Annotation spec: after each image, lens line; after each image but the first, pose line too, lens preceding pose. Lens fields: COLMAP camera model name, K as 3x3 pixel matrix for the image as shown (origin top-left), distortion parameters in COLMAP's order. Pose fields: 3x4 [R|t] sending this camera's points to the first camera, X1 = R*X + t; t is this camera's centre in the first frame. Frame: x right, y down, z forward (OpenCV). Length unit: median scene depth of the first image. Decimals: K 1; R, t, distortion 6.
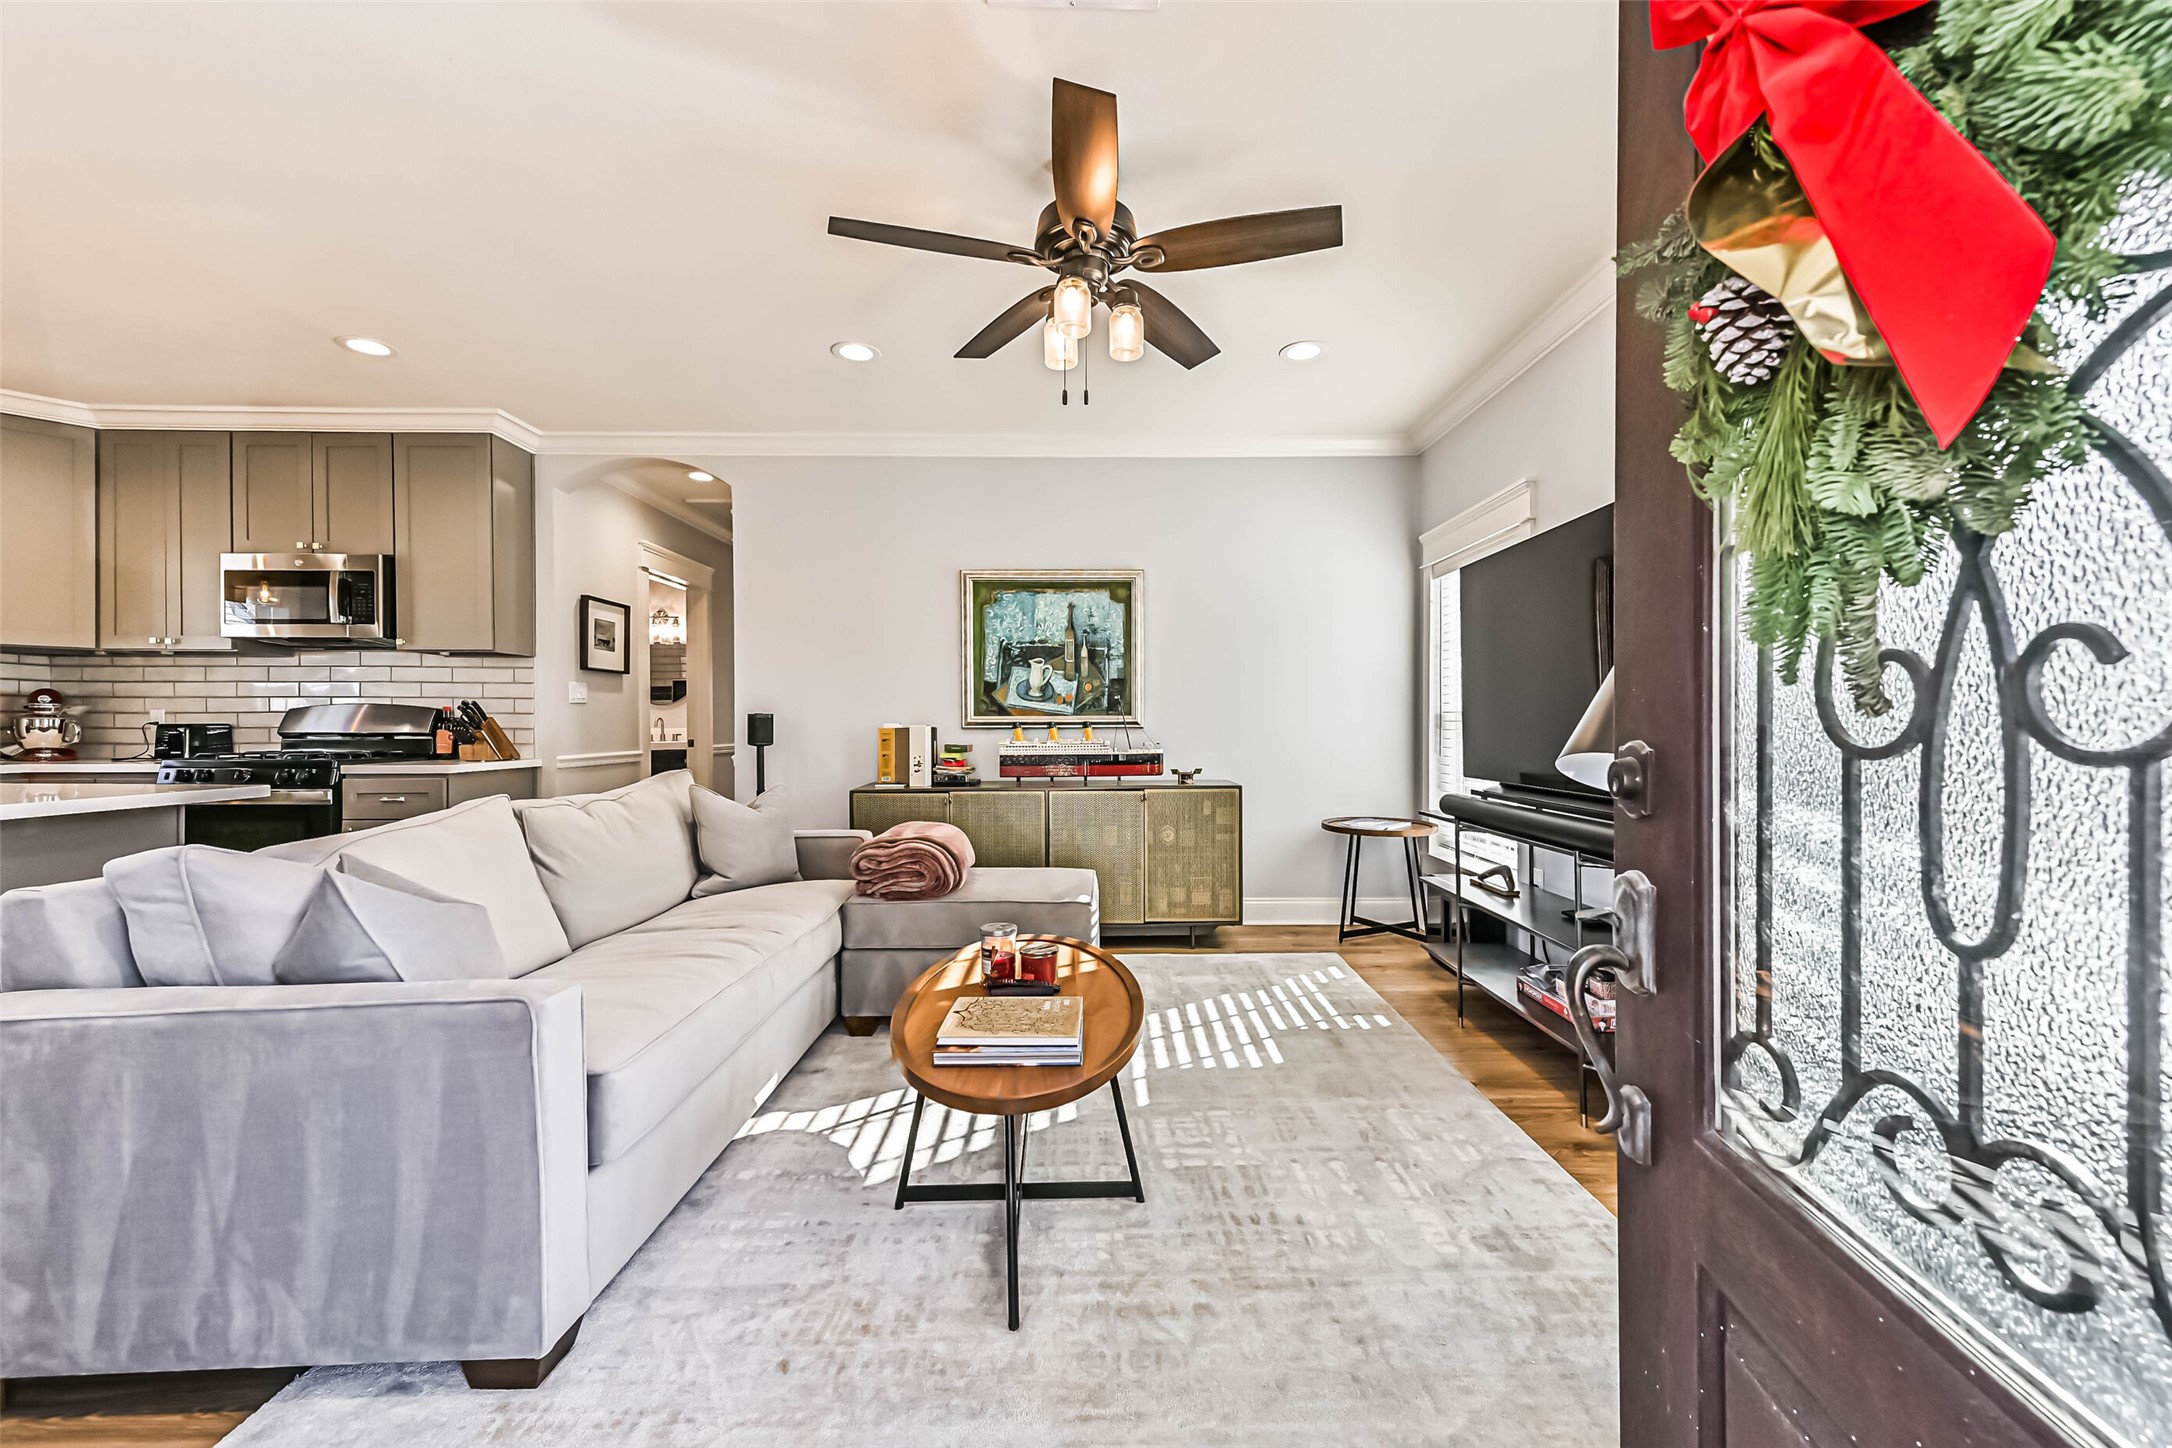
lens RADIAL K [[858.7, 0, 1105.7], [0, 858.7, 731.4], [0, 0, 1]] dist [0.000026, 0.000263]
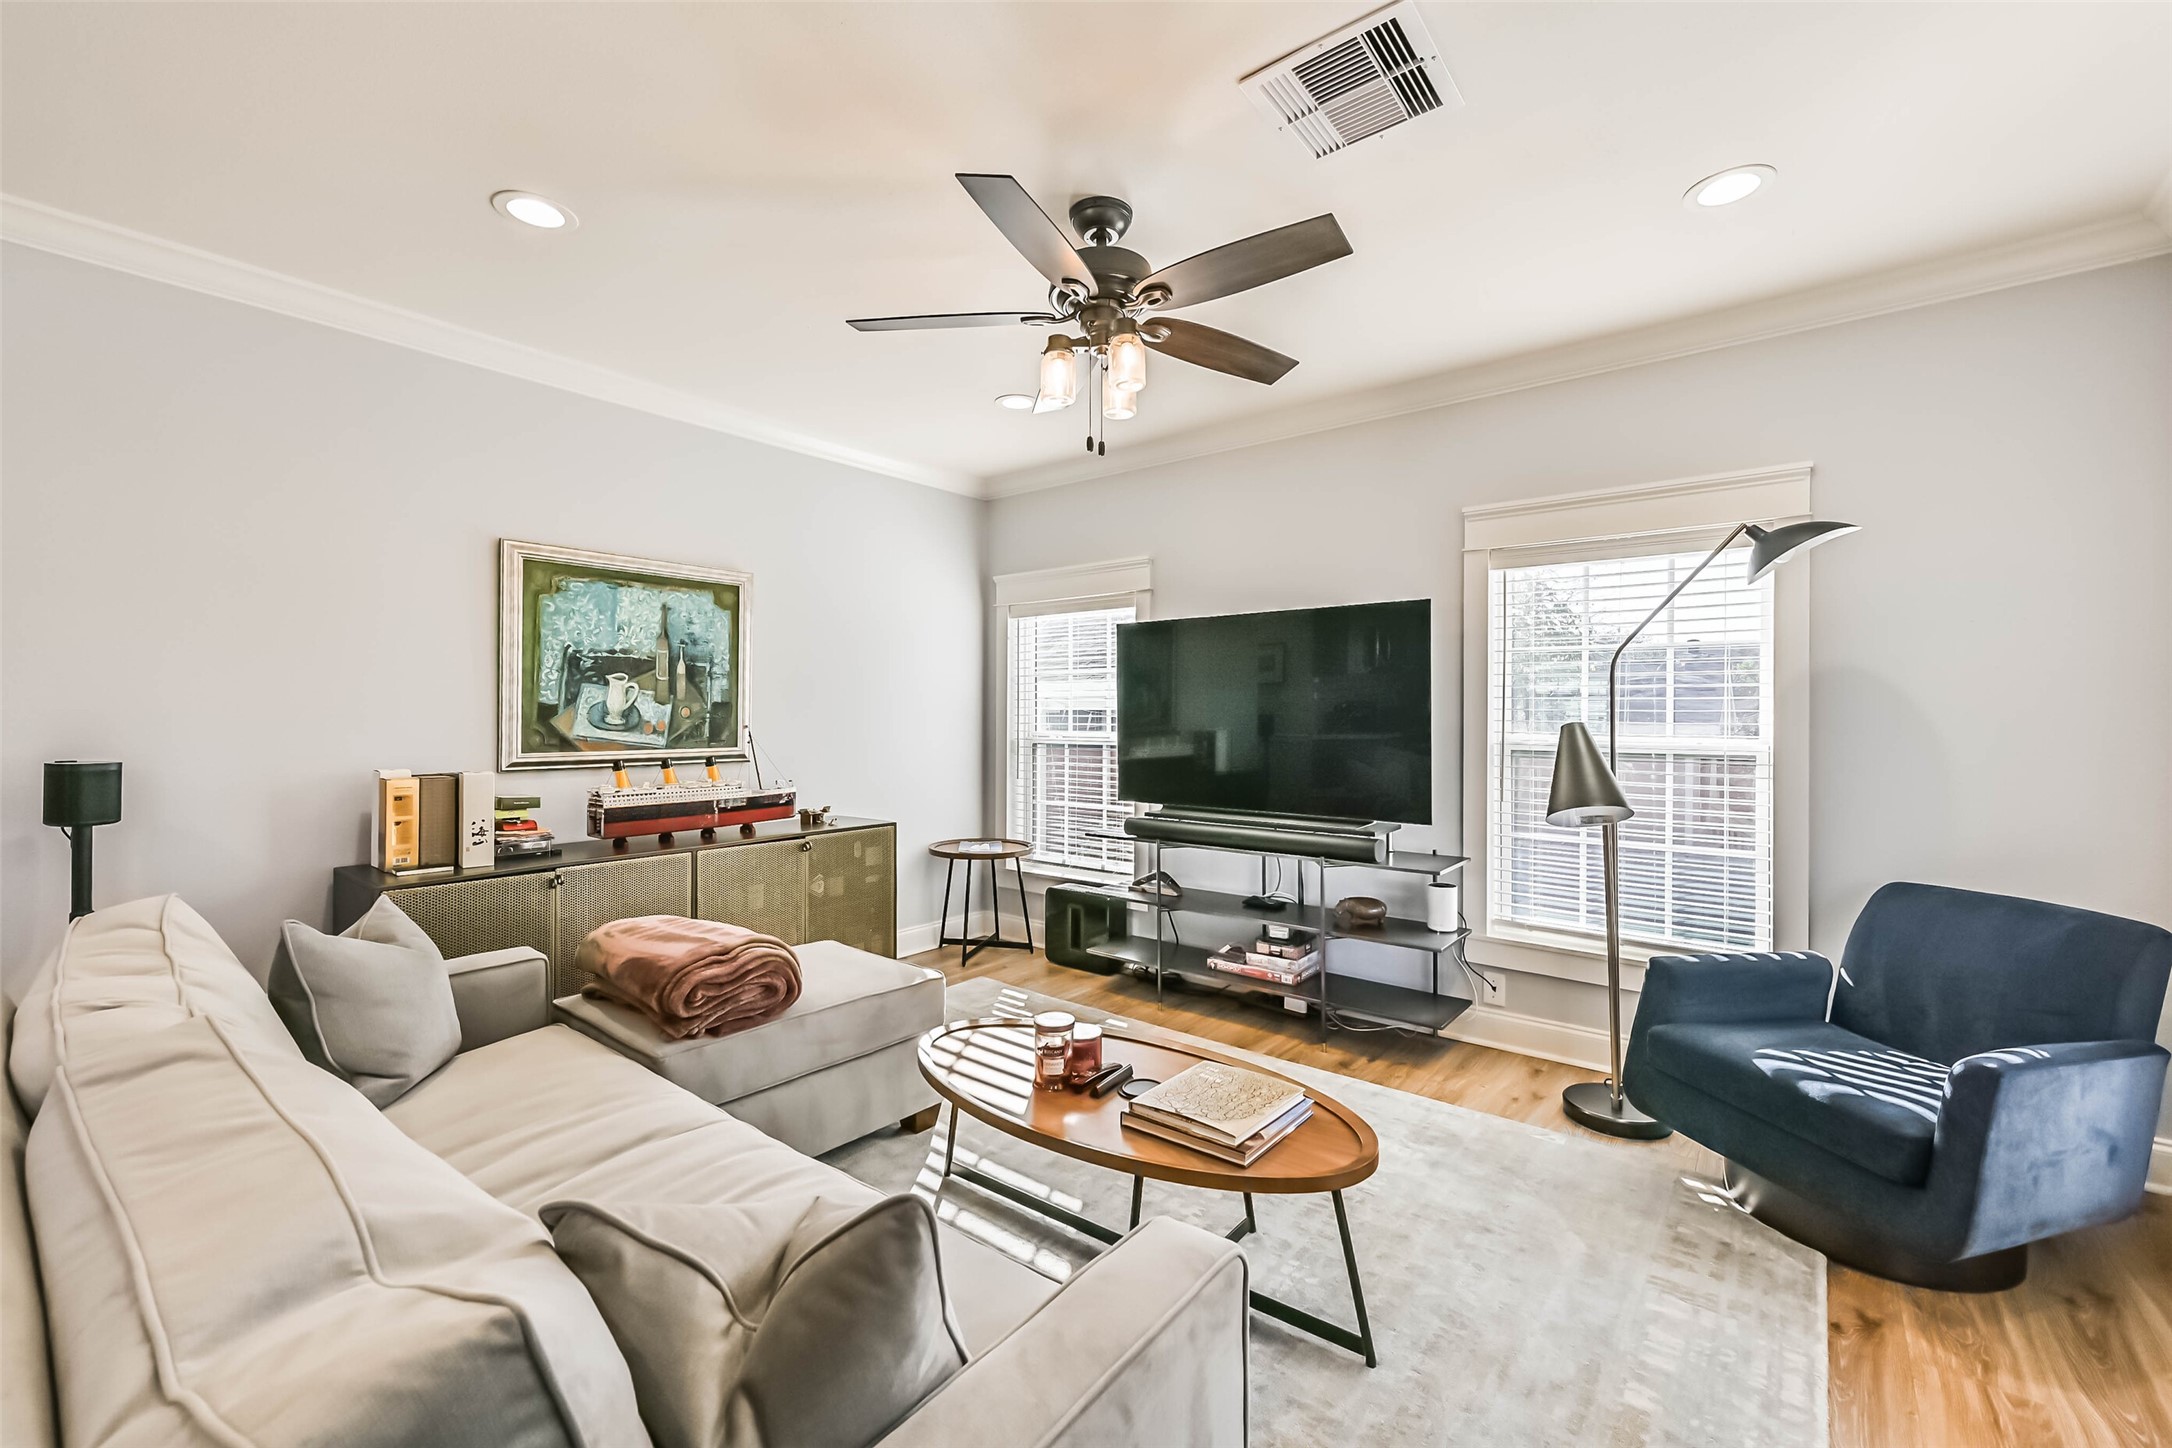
lens RADIAL K [[858.7, 0, 1103.1], [0, 858.7, 715.4], [0, 0, 1]] dist [0.000026, 0.000263]
pose [[0.625681, 0.004156, 0.780068, -0.397793], [0.000379, 0.999984, -0.005631, -0.044421], [-0.780079, 0.003818, 0.625670, 0.206680]]
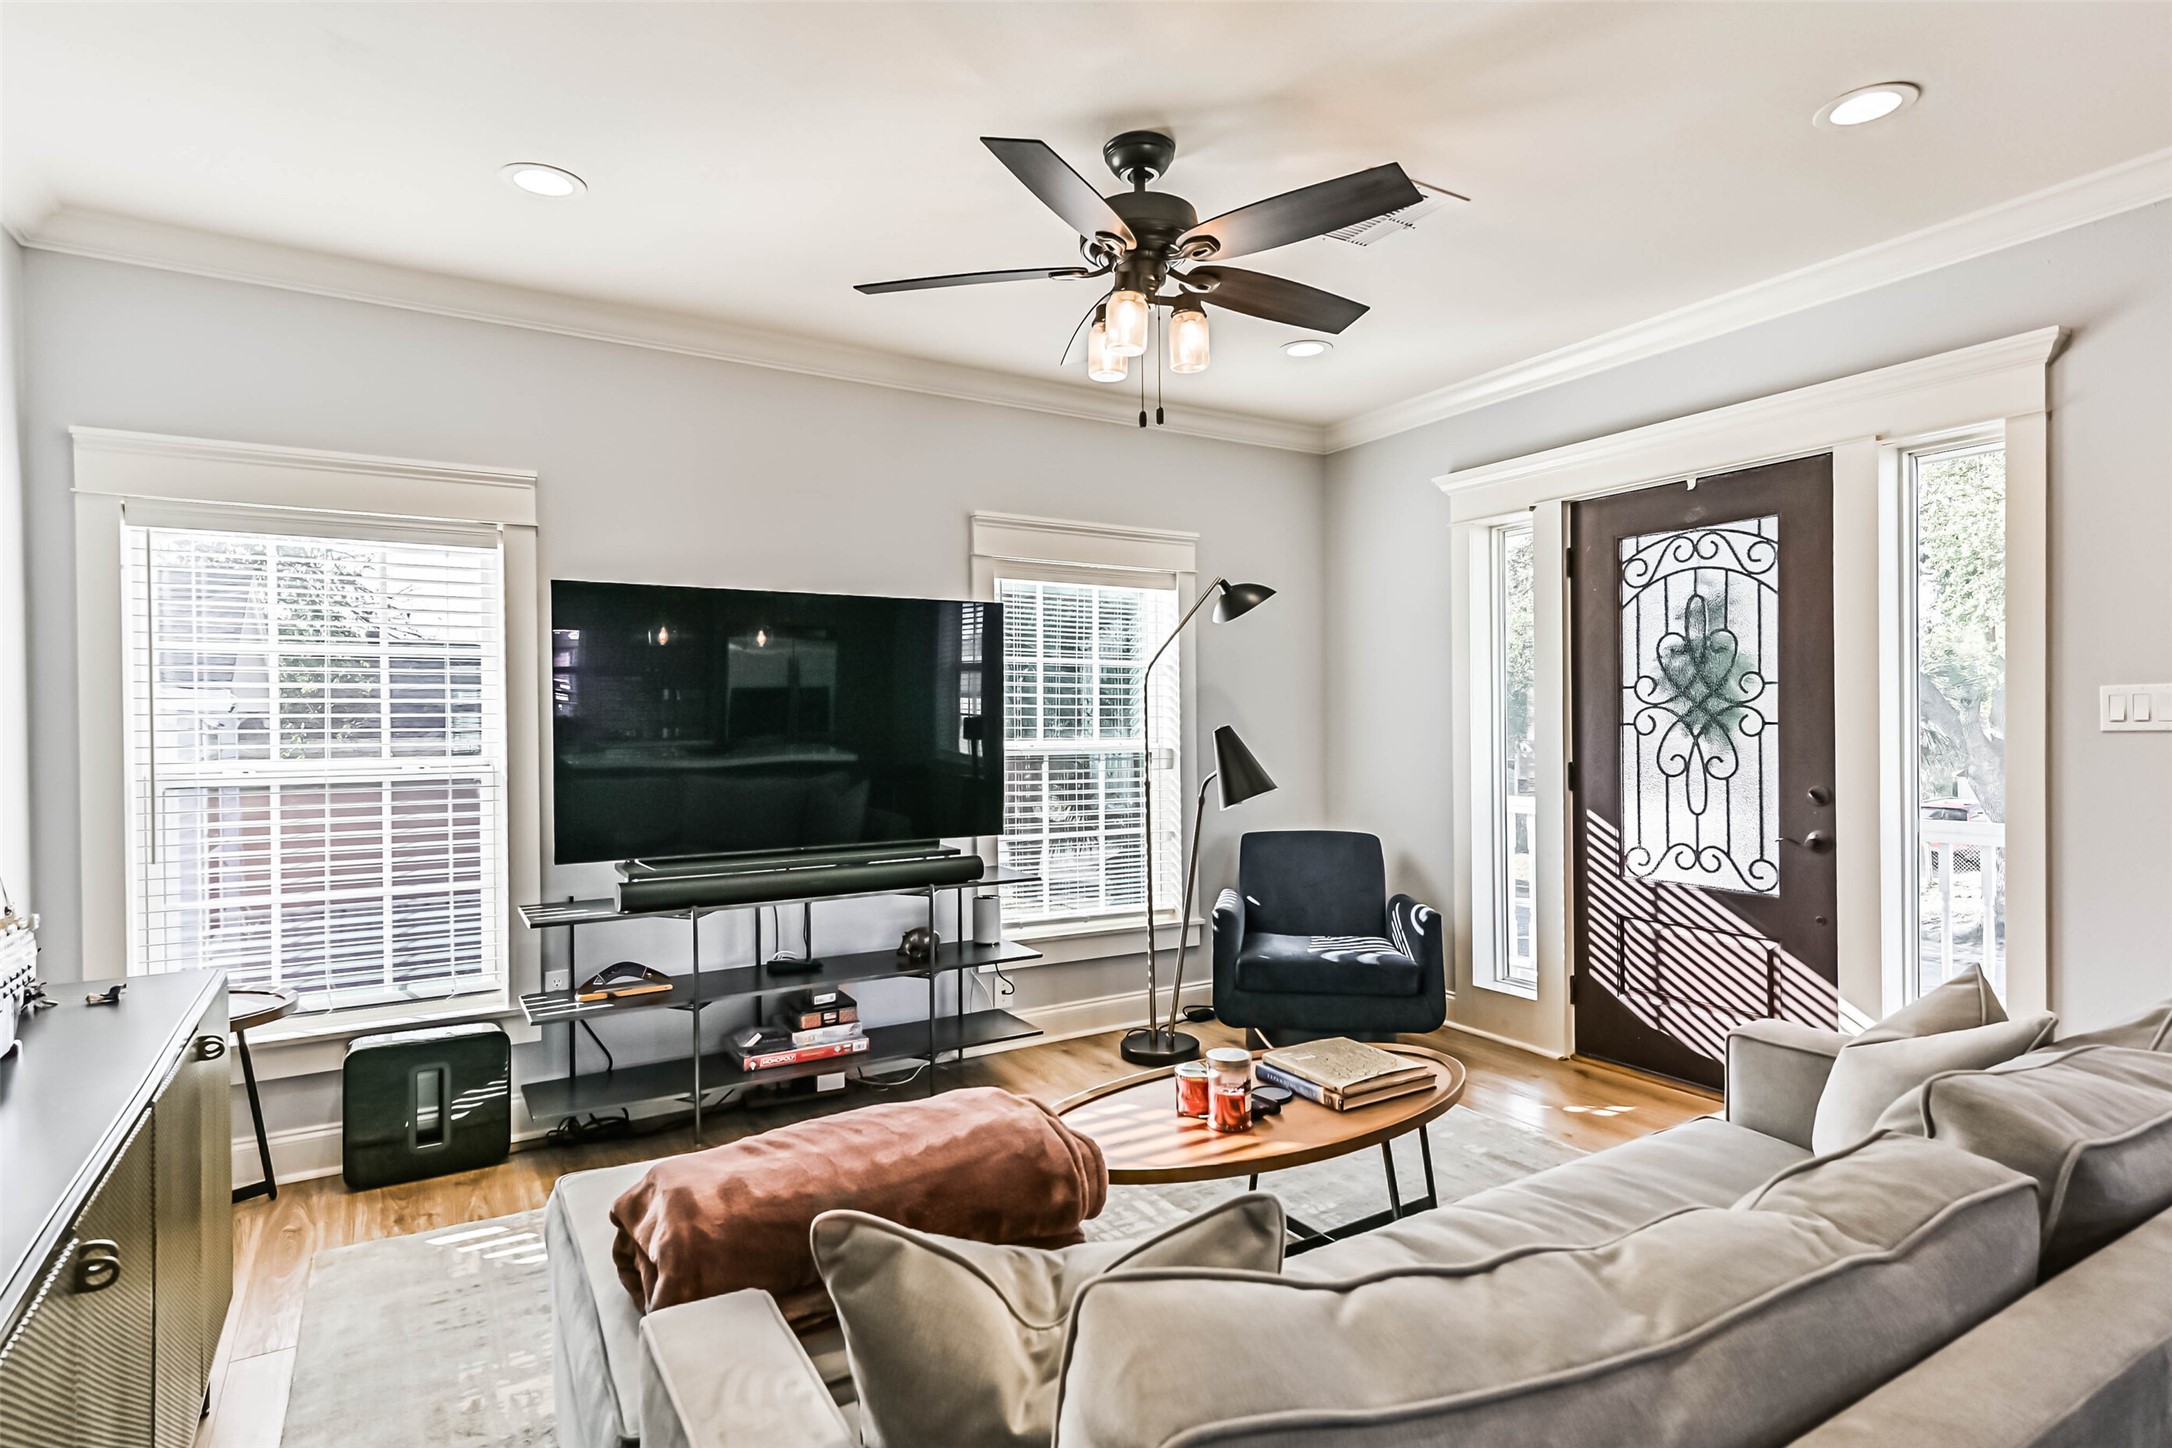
lens RADIAL K [[1128.6, 0, 1084.4], [0, 1128.6, 718.8], [0, 0, 1]] dist [0.033265, 0.000442]
pose [[-0.495627, 0.003813, 0.868527, -0.498375], [0.012521, 0.999918, 0.002755, -0.052919], [-0.868445, 0.012241, -0.495634, 0.812032]]
